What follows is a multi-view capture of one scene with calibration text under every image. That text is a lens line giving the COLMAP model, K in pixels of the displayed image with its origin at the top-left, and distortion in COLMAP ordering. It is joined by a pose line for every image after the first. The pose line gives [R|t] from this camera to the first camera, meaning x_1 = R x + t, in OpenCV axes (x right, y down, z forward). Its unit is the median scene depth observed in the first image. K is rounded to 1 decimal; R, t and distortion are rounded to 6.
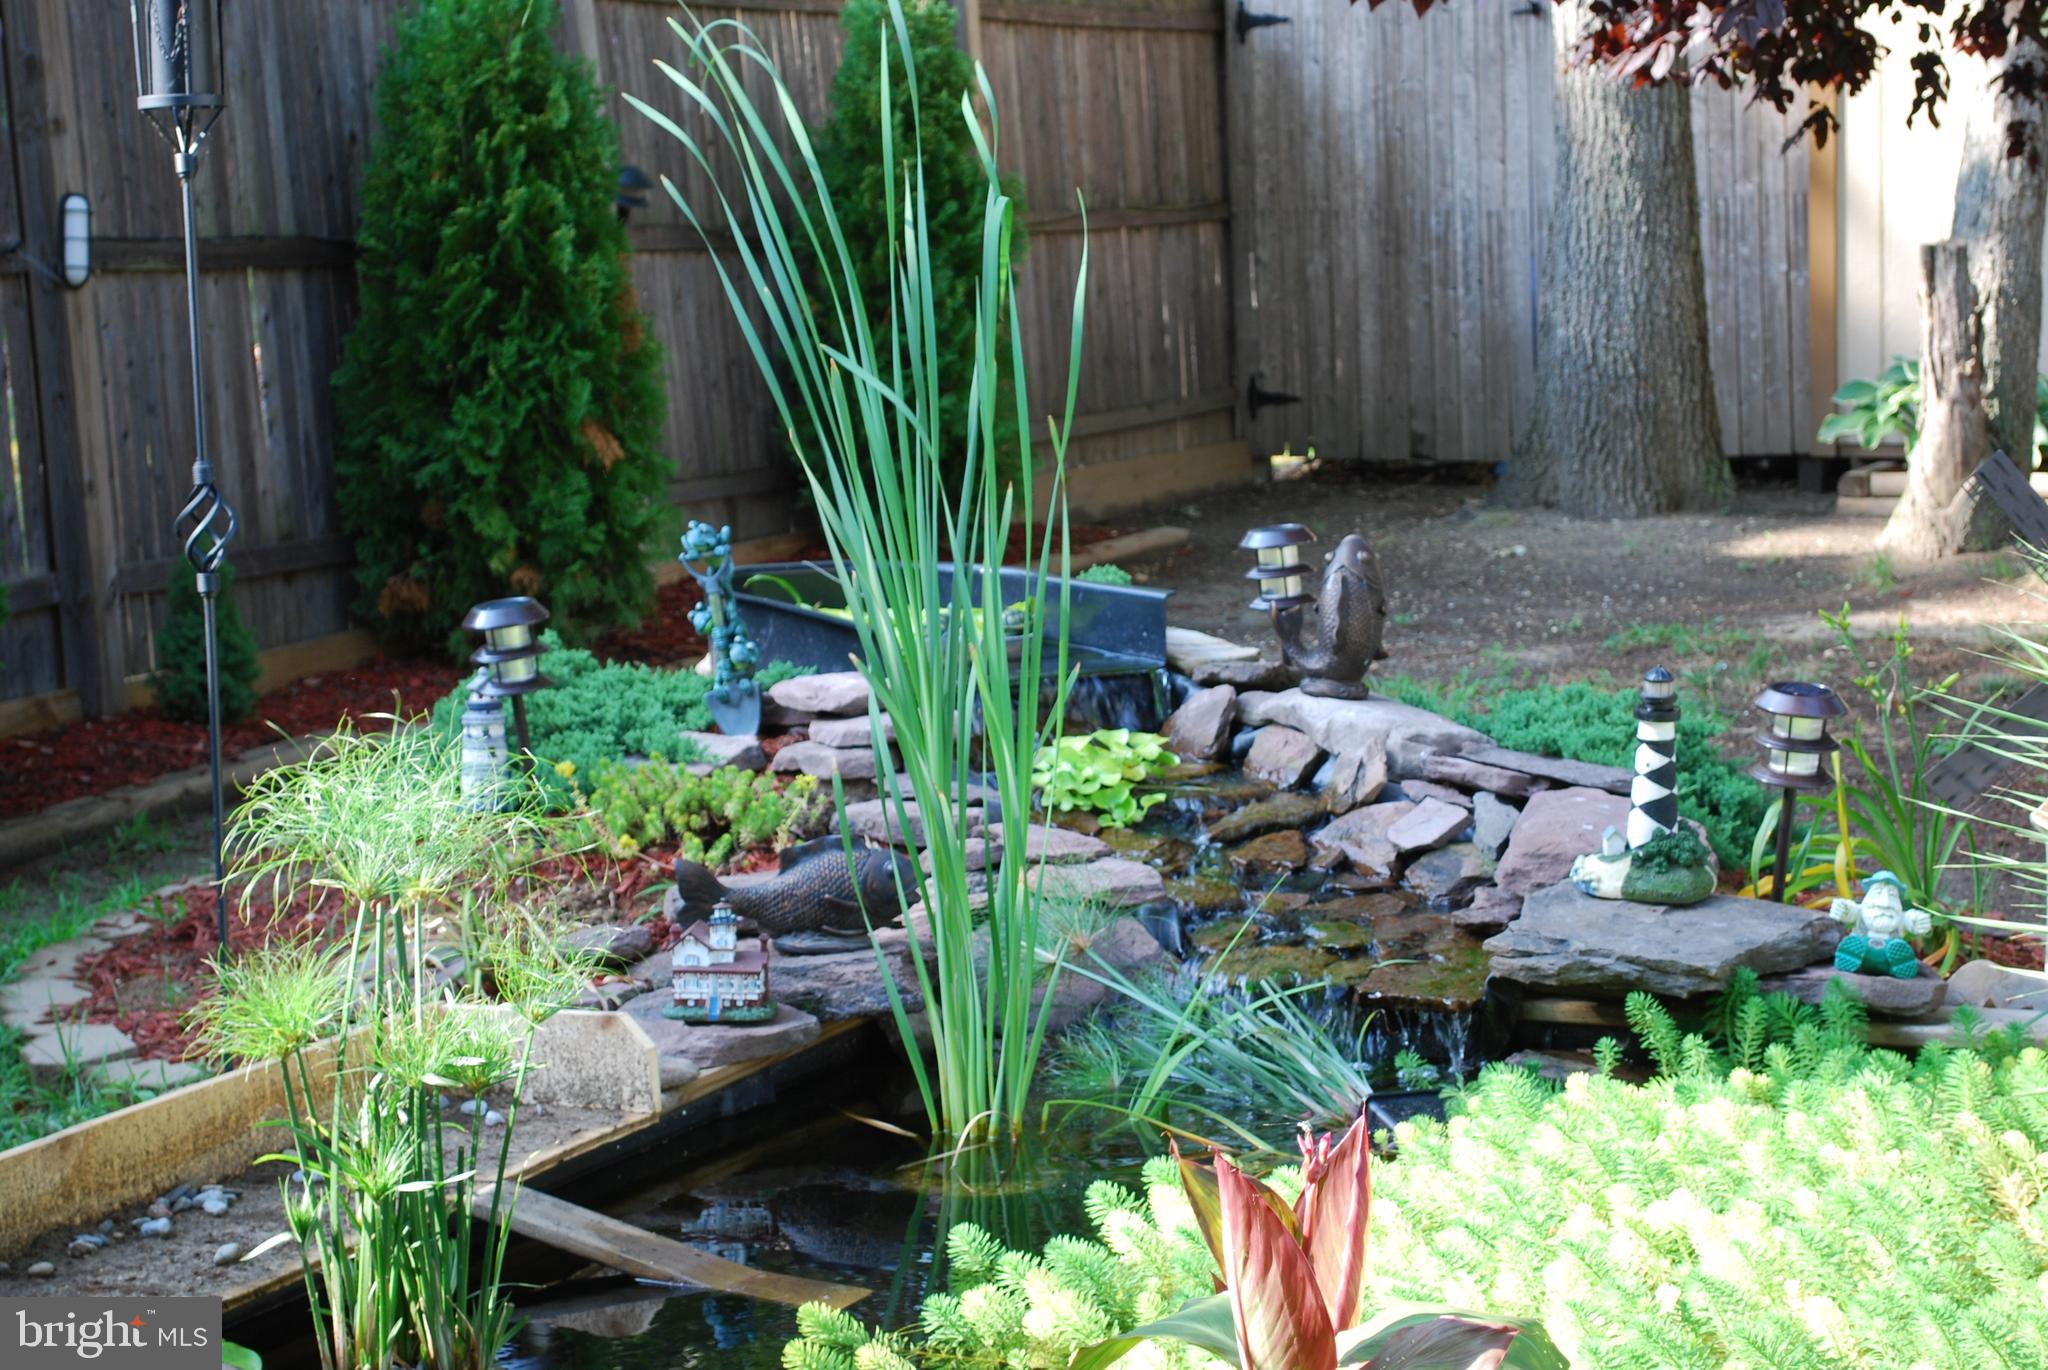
lens RADIAL K [[4100.0, 0, 1024.0], [0, 4100.0, 685.0], [0, 0, 1]] dist [0.068675, -0.146434]
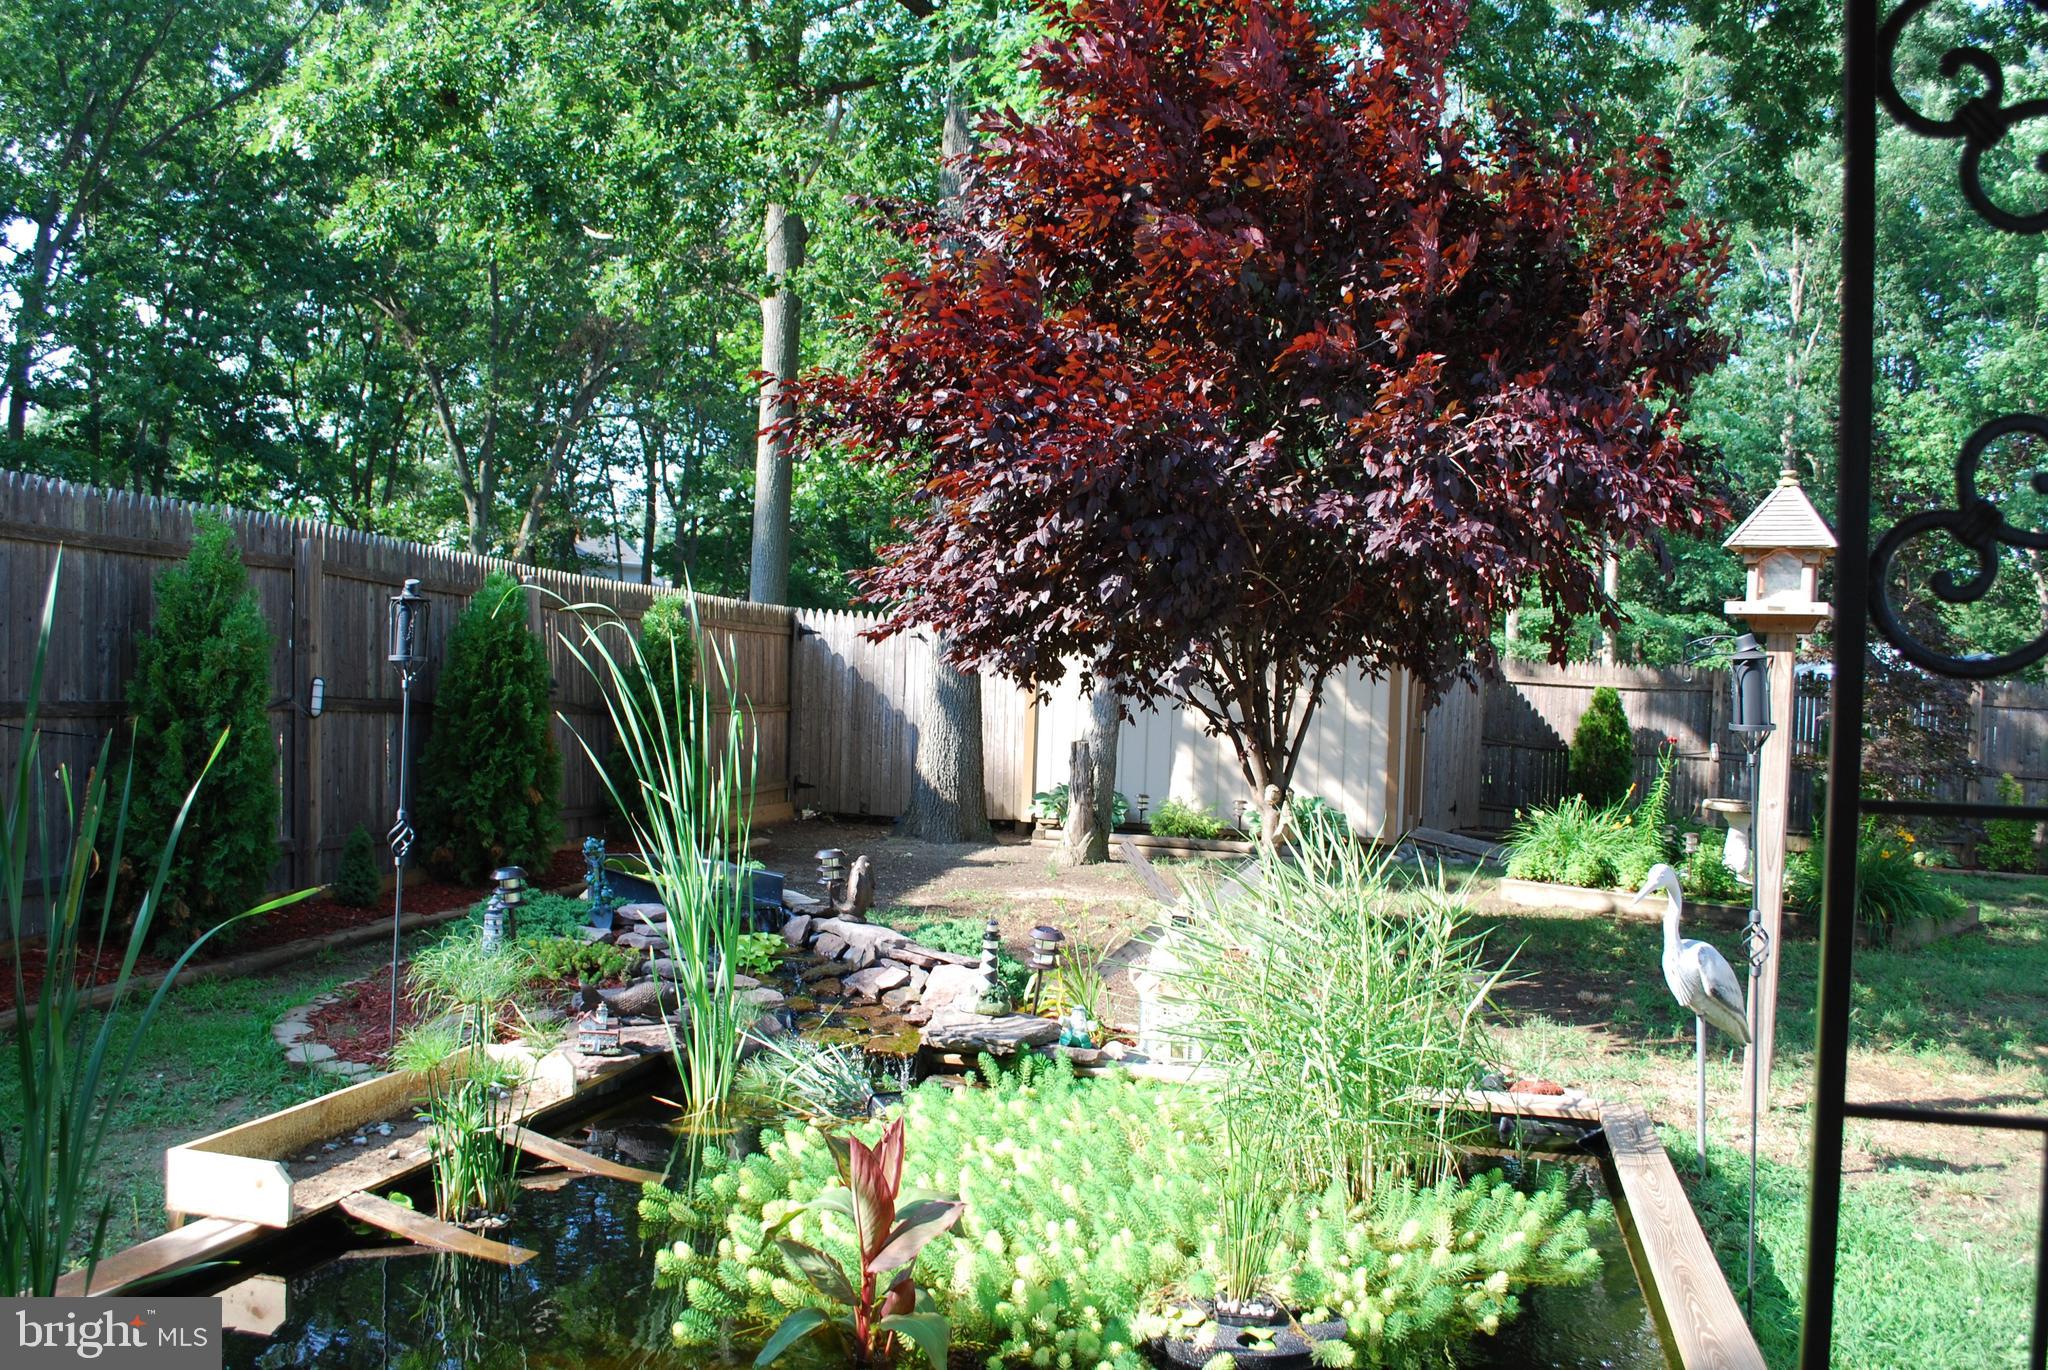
lens RADIAL K [[1688.3, 0, 1024.0], [0, 1688.3, 685.0], [0, 0, 1]] dist [-0.073158, 0.007475]
pose [[0.978240, 0.065762, 0.196778, -0.033382], [-0.040533, 0.990738, -0.129597, -0.011921], [-0.203478, 0.118801, 0.971845, -0.010125]]
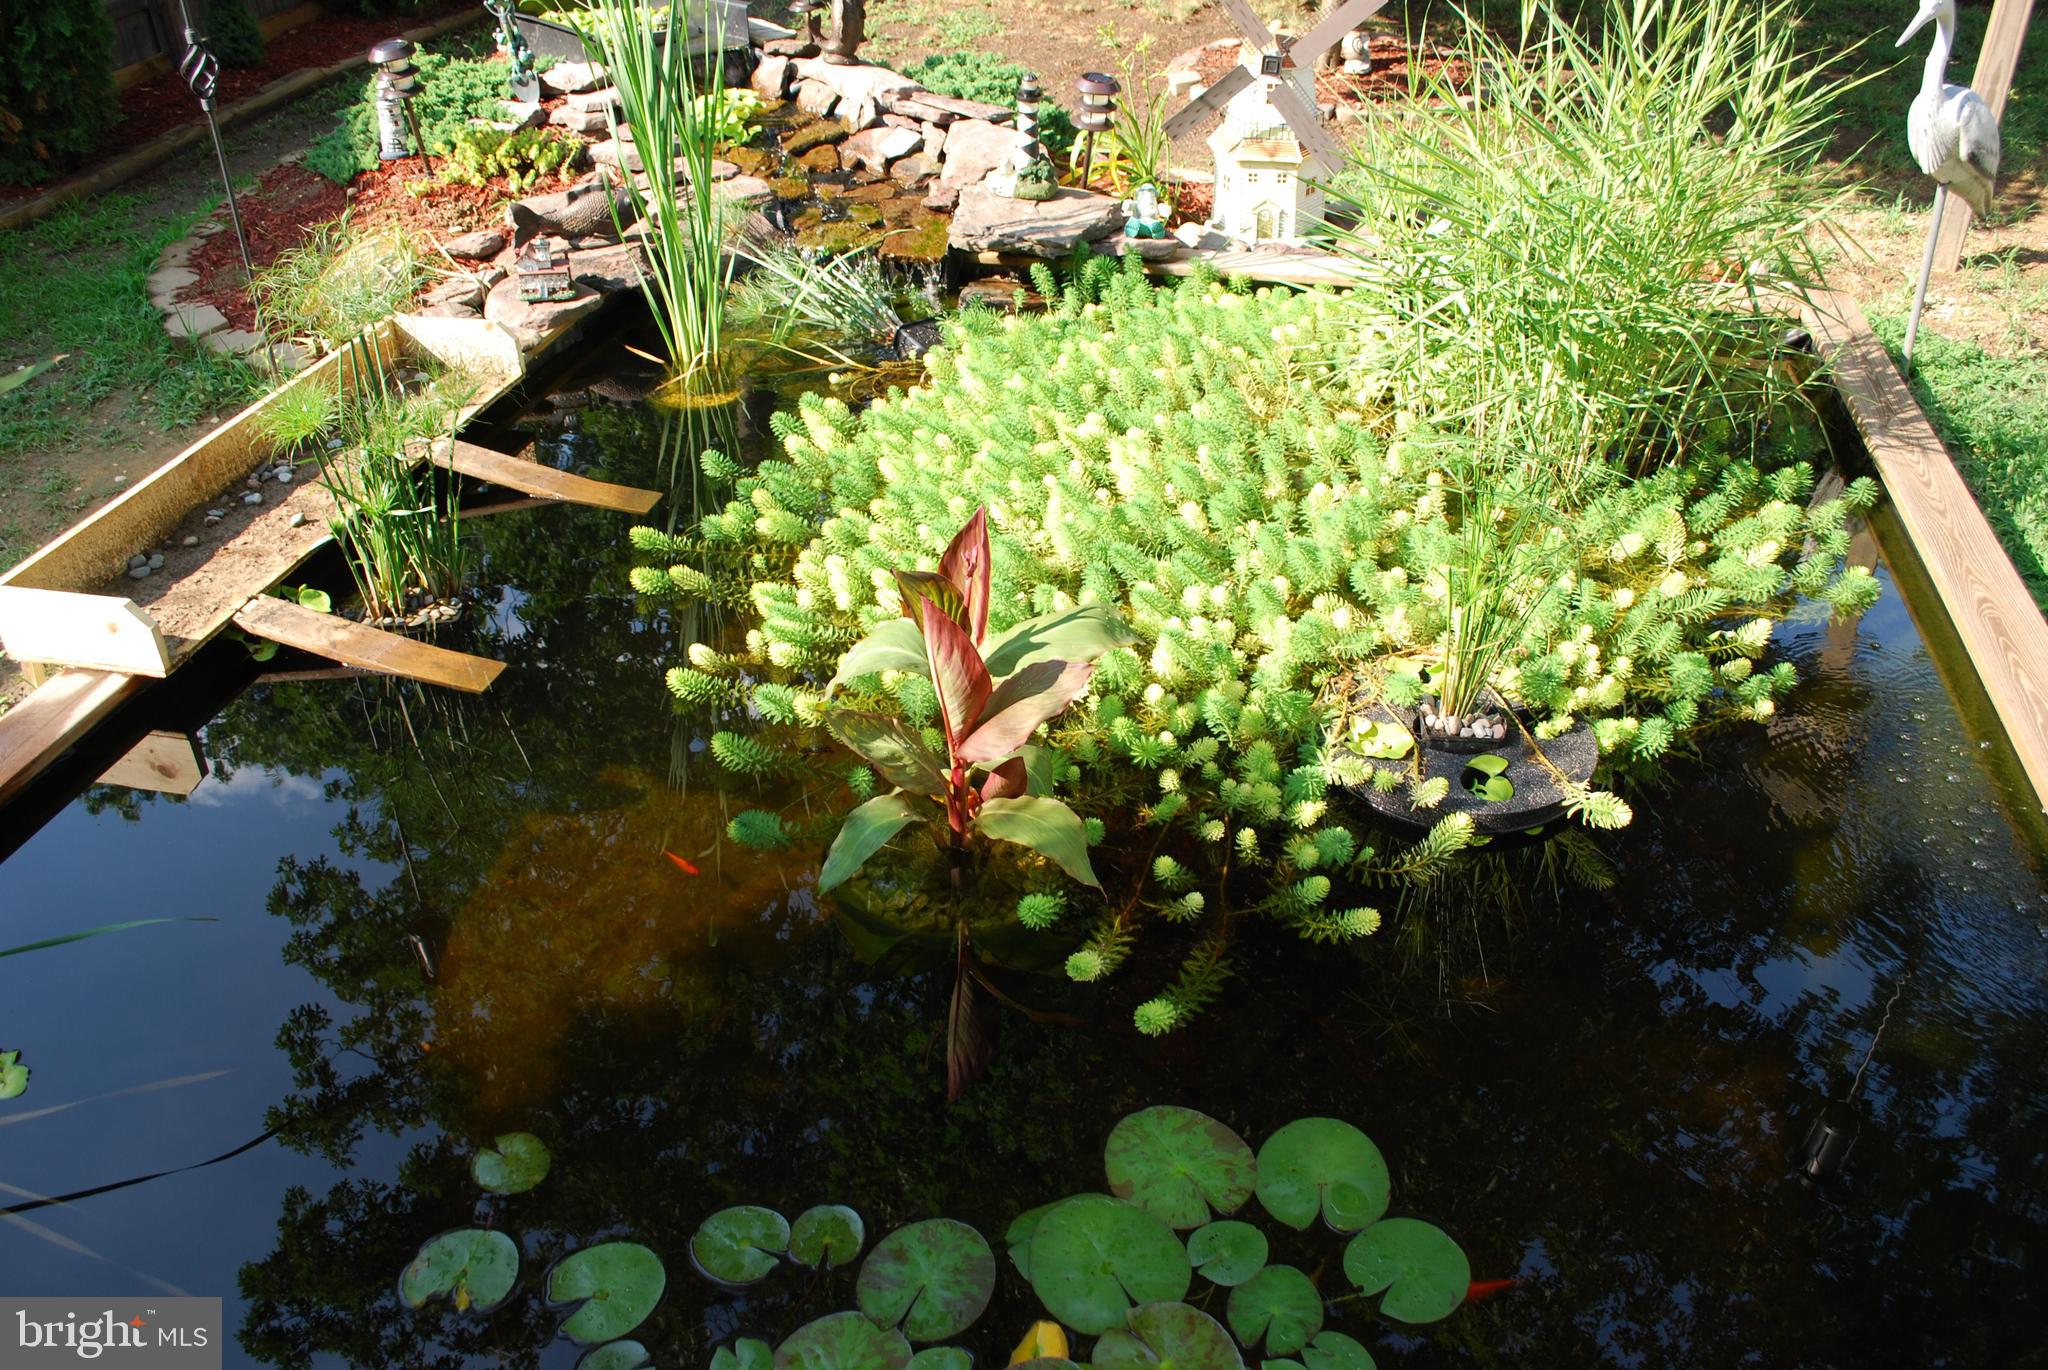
lens RADIAL K [[1611.1, 0, 1024.0], [0, 1611.1, 685.0], [0, 0, 1]] dist [-0.079139, 0.002711]
pose [[0.974338, -0.109994, 0.196385, -0.021681], [0.014197, 0.900763, 0.434078, -0.062256], [-0.224642, -0.420151, 0.879210, 0.212499]]
